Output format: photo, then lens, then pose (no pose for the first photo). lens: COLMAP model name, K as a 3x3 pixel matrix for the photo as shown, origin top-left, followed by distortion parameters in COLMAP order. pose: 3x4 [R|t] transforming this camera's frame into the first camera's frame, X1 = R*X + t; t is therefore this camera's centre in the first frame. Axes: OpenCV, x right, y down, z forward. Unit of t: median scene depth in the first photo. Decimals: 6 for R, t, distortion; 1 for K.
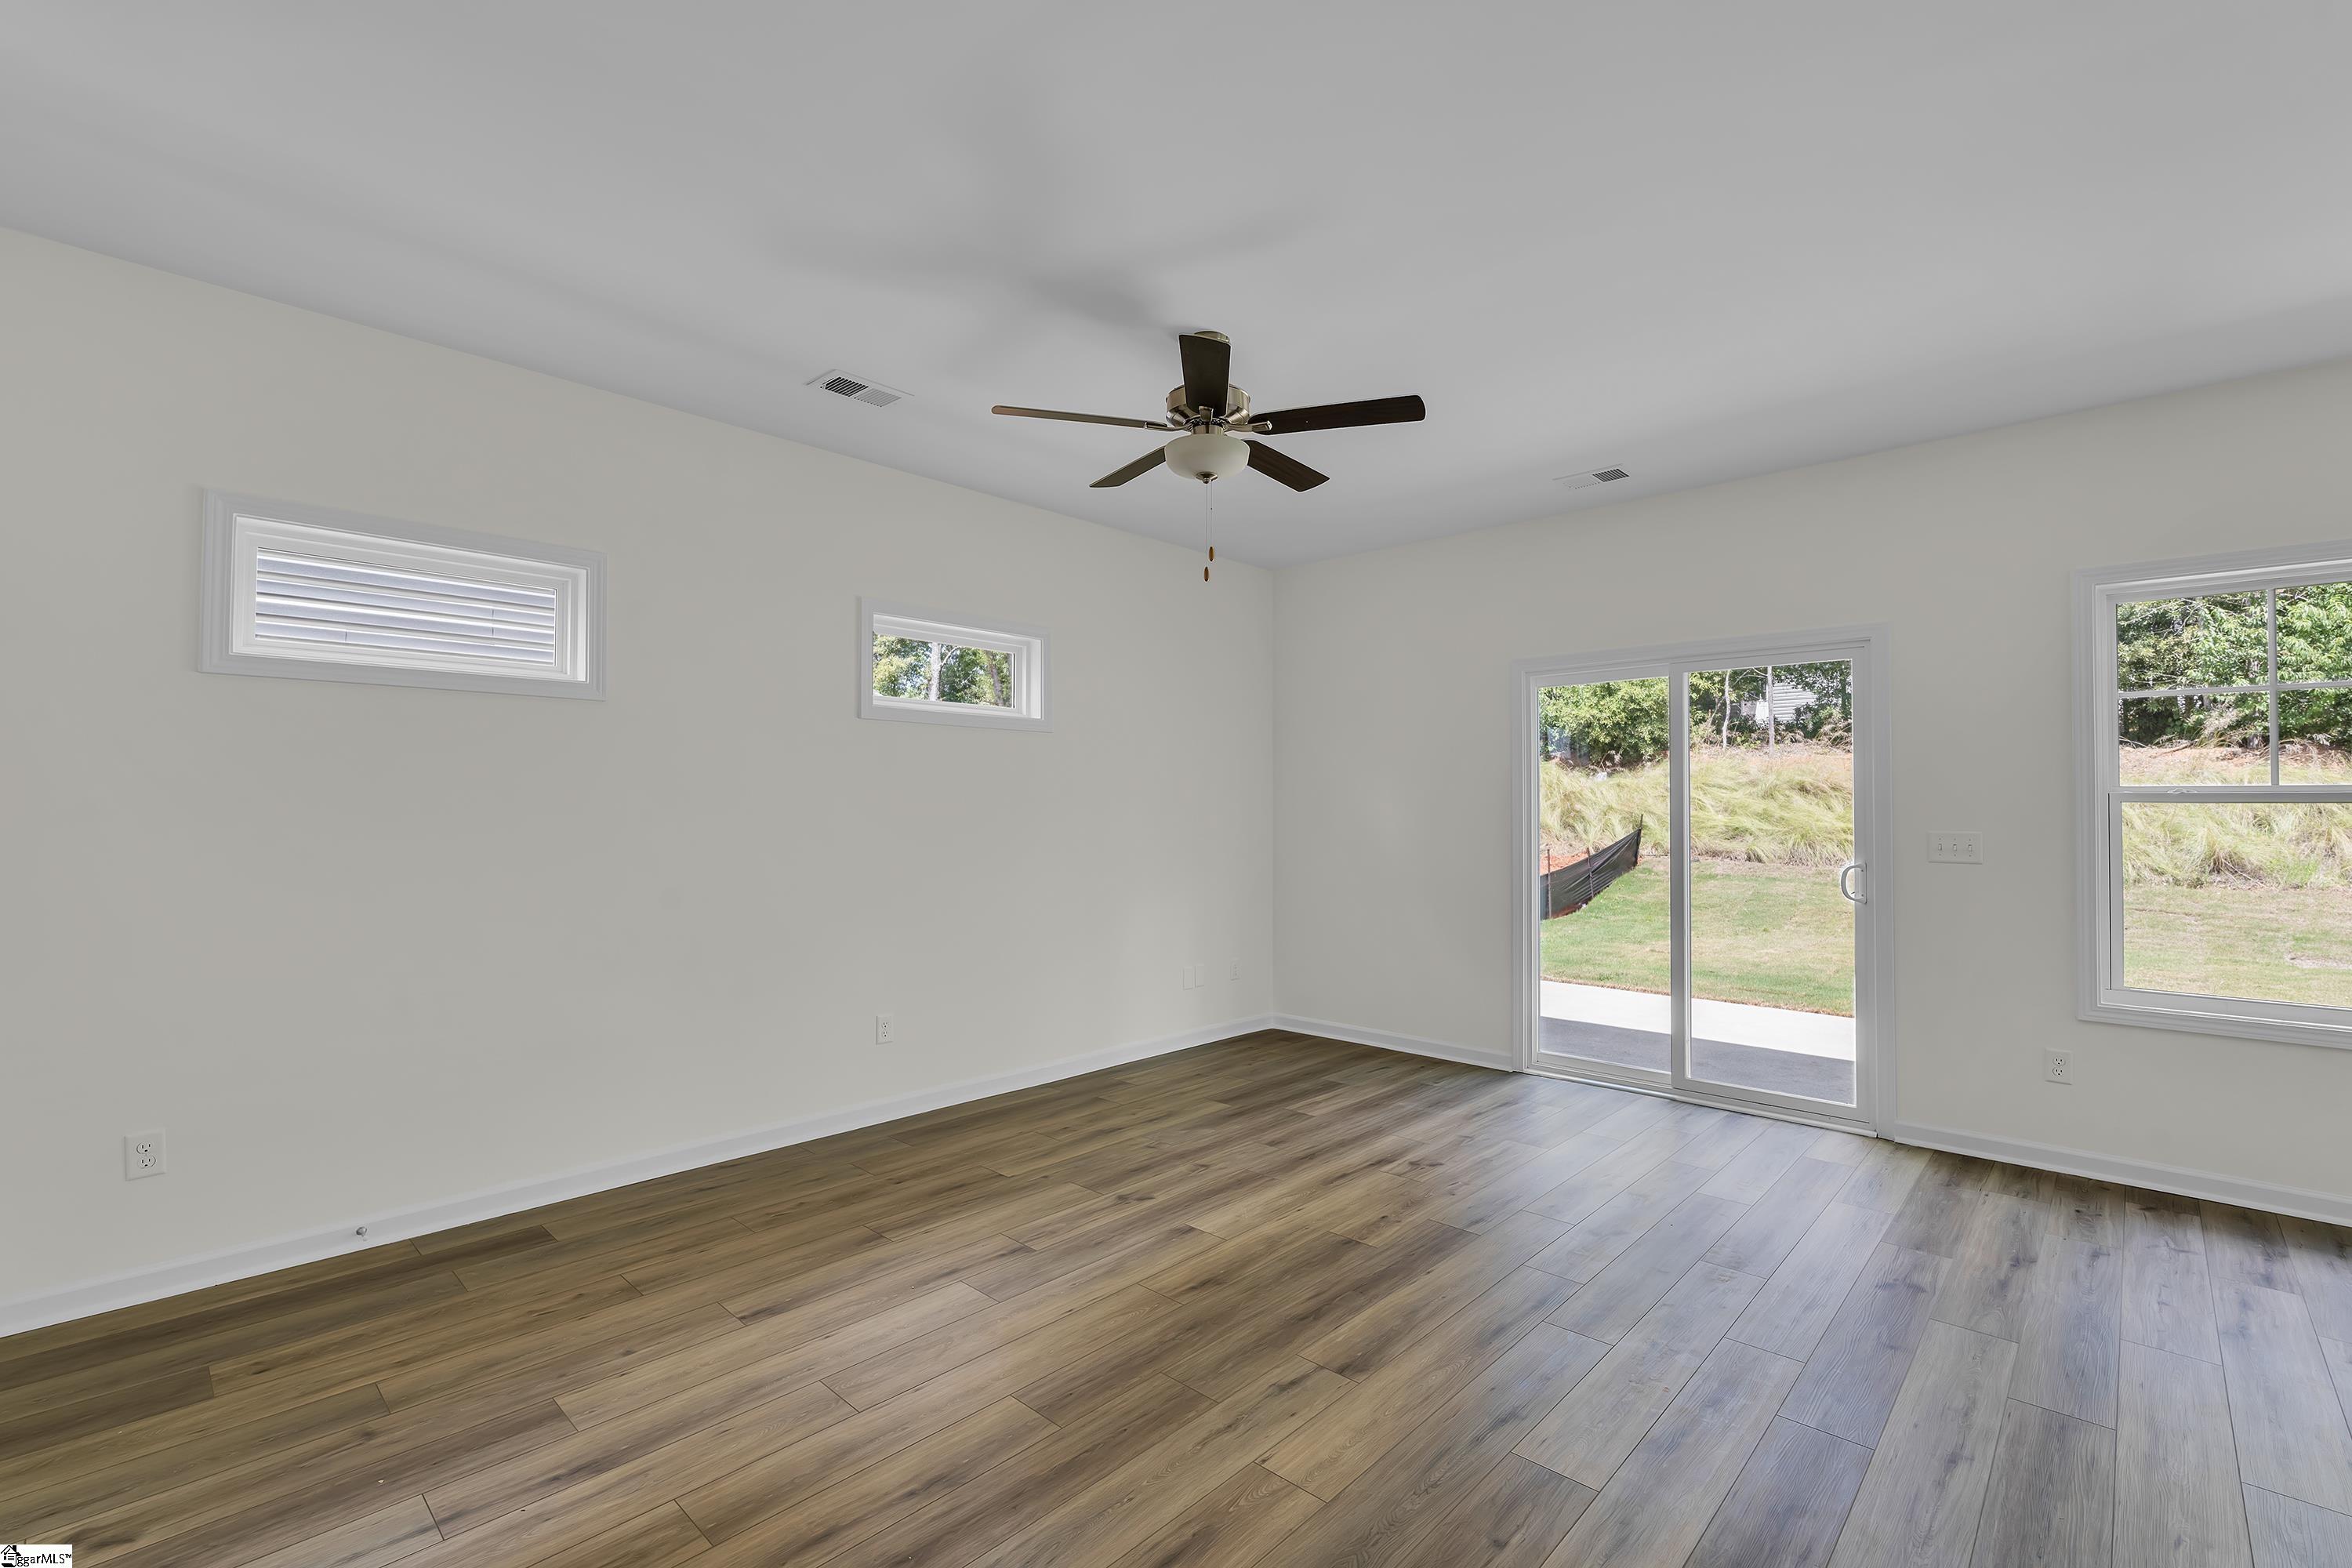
lens RADIAL K [[1025.6, 0, 1176.0], [0, 1025.6, 784.0], [0, 0, 1]] dist [-0.002356, -0.000430]
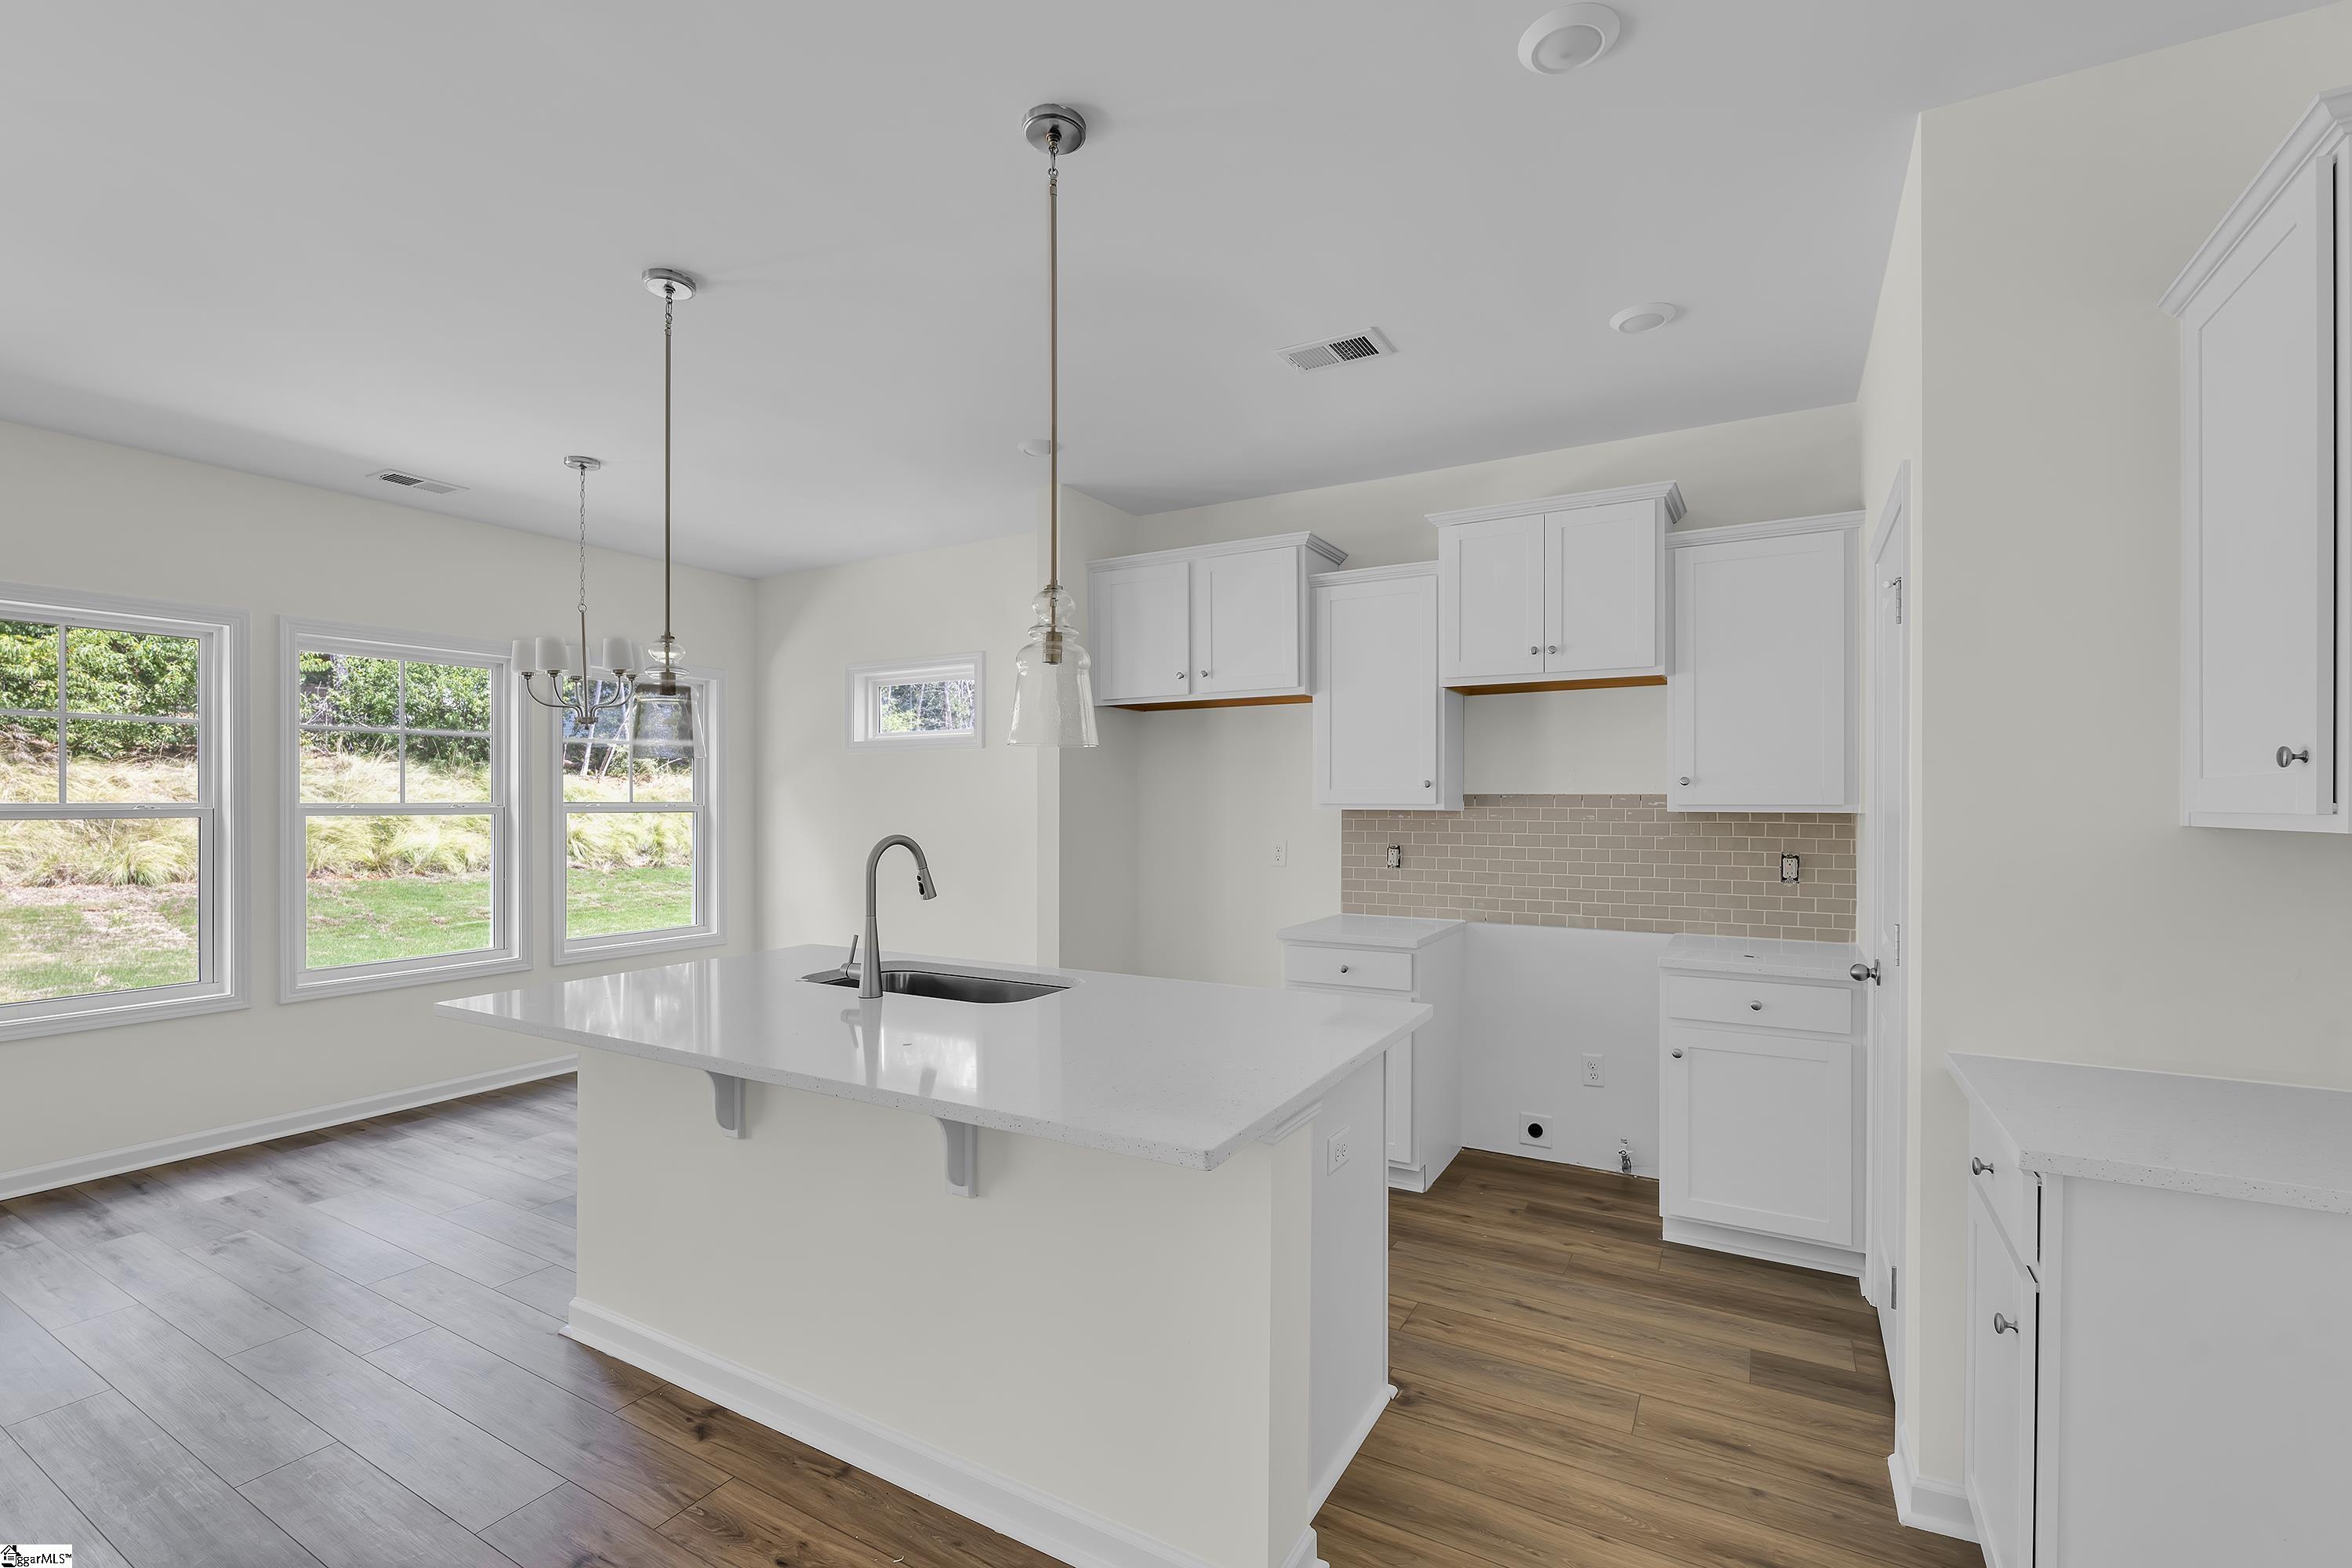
lens RADIAL K [[1029.6, 0, 1171.2], [0, 1029.6, 811.7], [0, 0, 1]] dist [-0.002454, -0.000247]
pose [[-0.227049, -0.017635, 0.973724, -0.334242], [-0.024747, 0.999618, 0.012334, -0.040646], [-0.973569, -0.021297, -0.227399, 0.092488]]
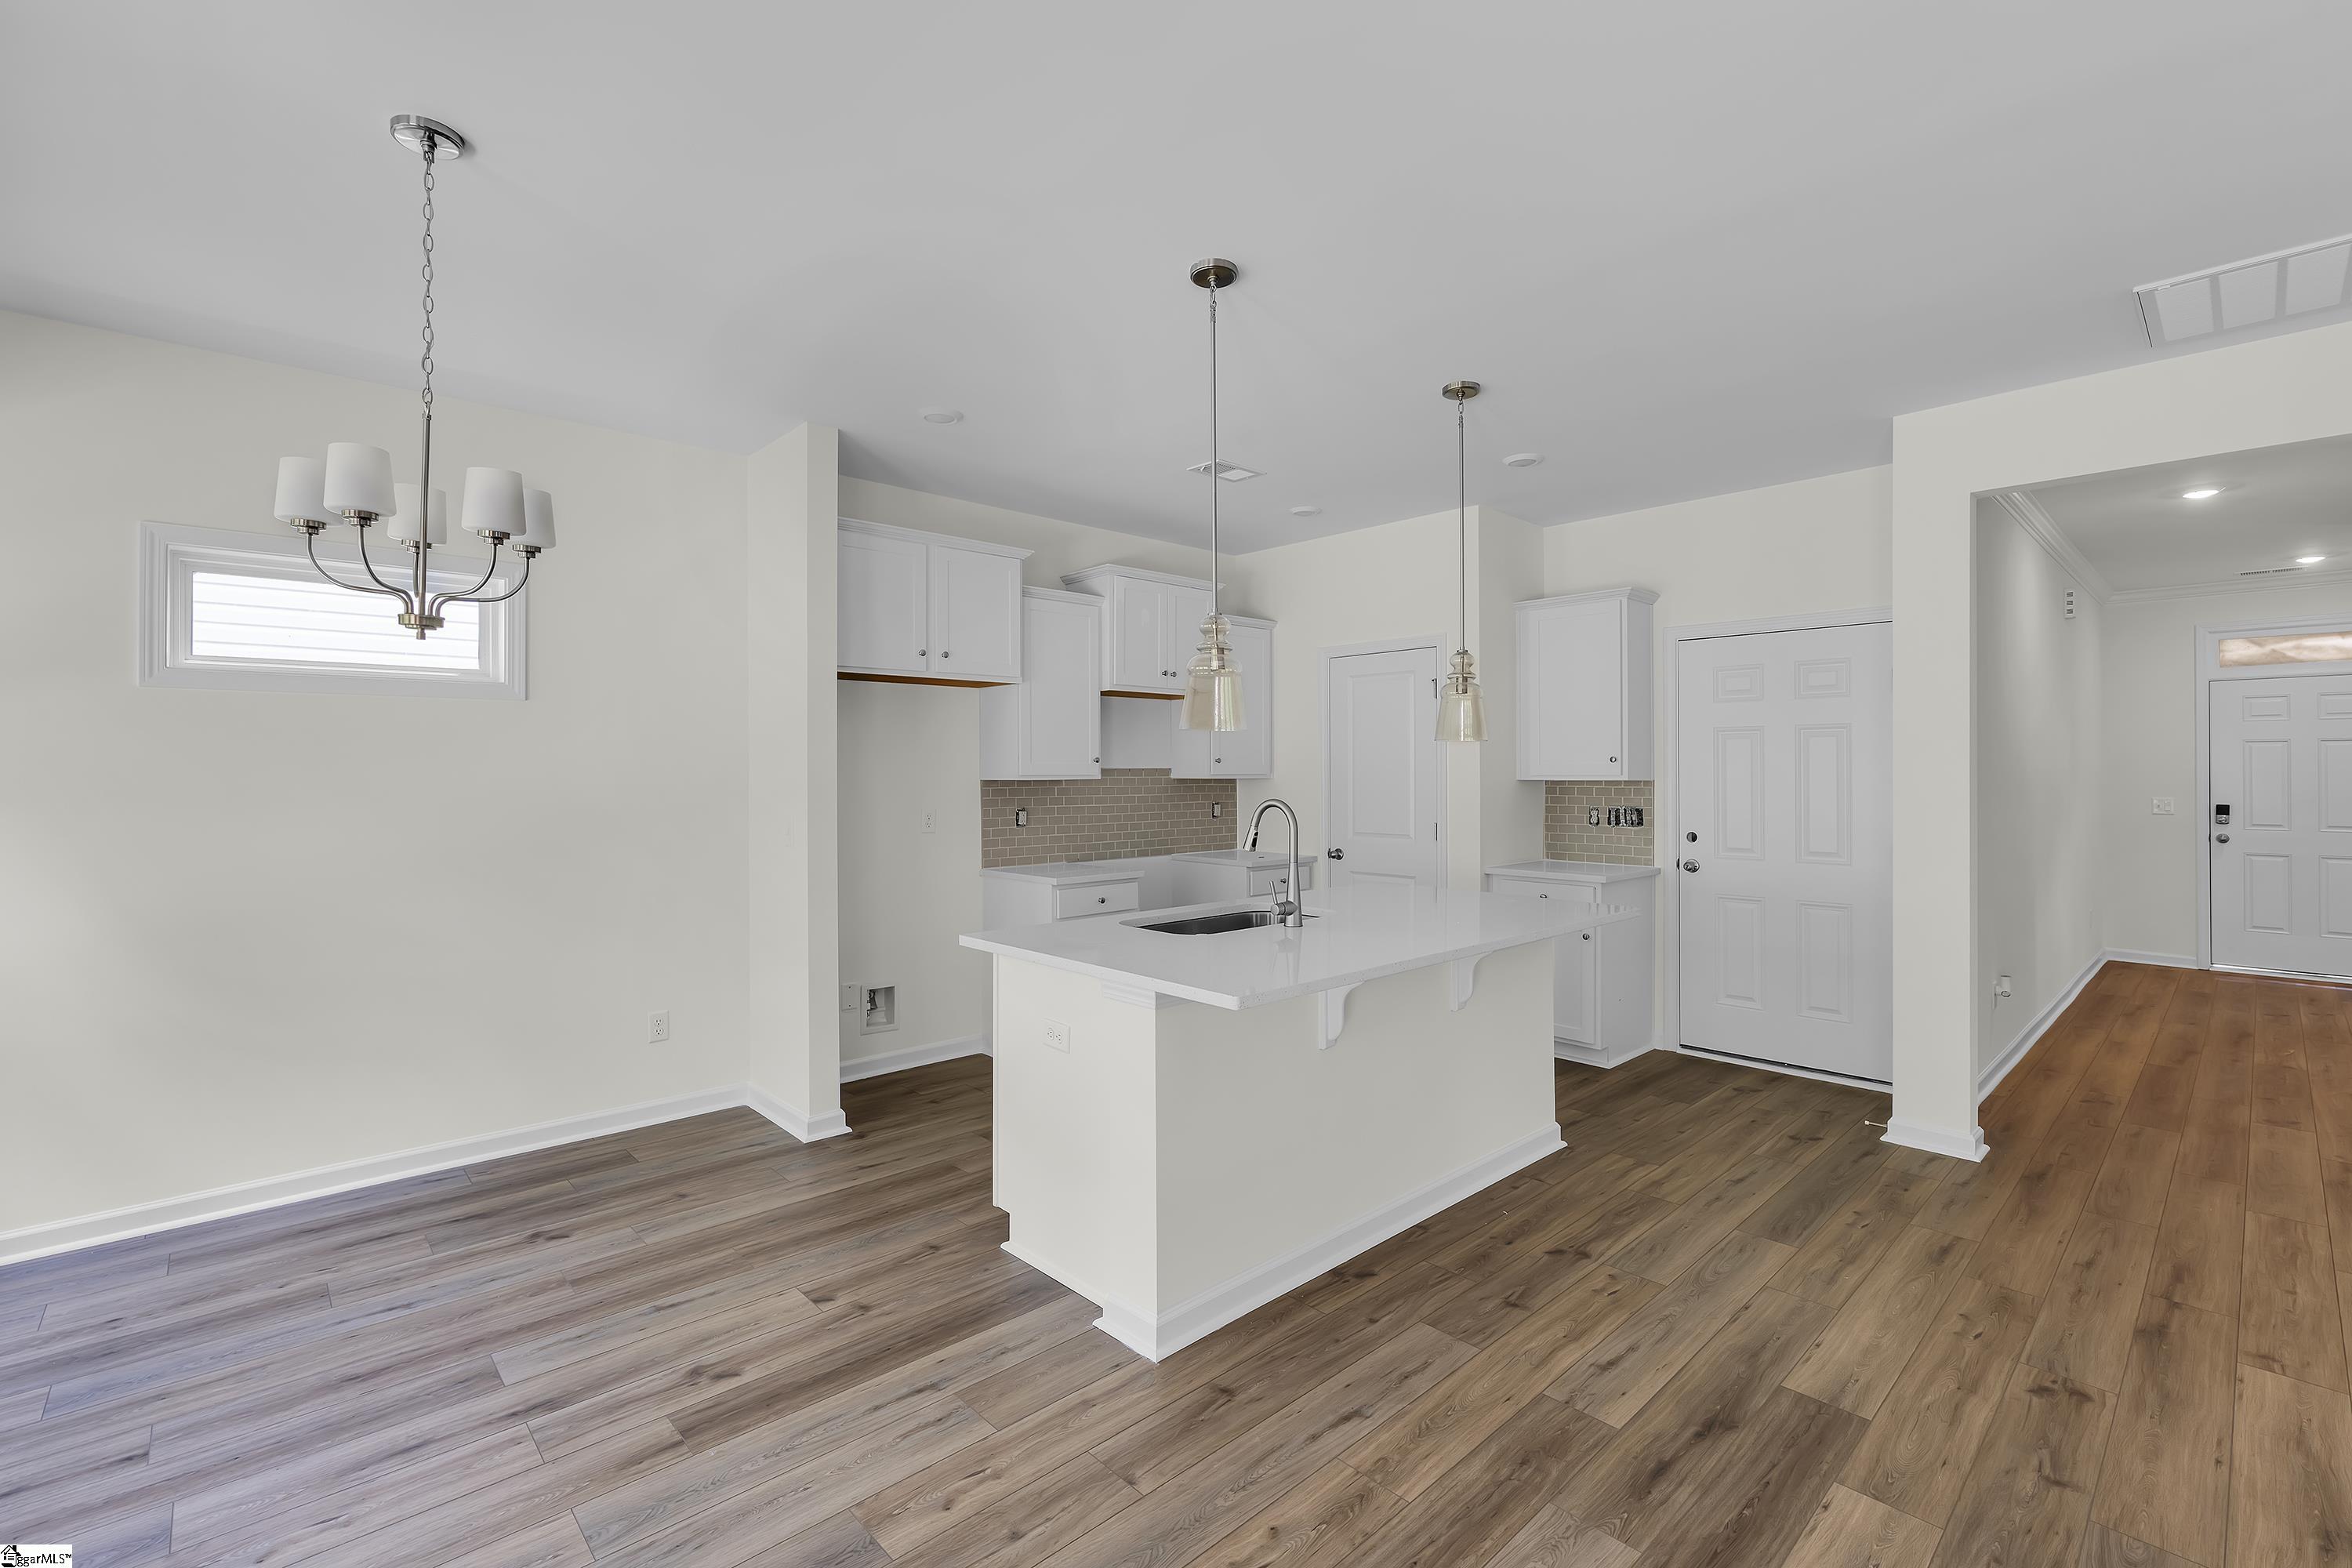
lens RADIAL K [[1025.6, 0, 1176.0], [0, 1025.6, 784.0], [0, 0, 1]] dist [-0.002356, -0.000430]
pose [[-0.997826, -0.003926, 0.065780, 0.622879], [-0.004831, 0.999896, -0.013603, -0.002475], [-0.065720, -0.013891, -0.997741, 1.249402]]
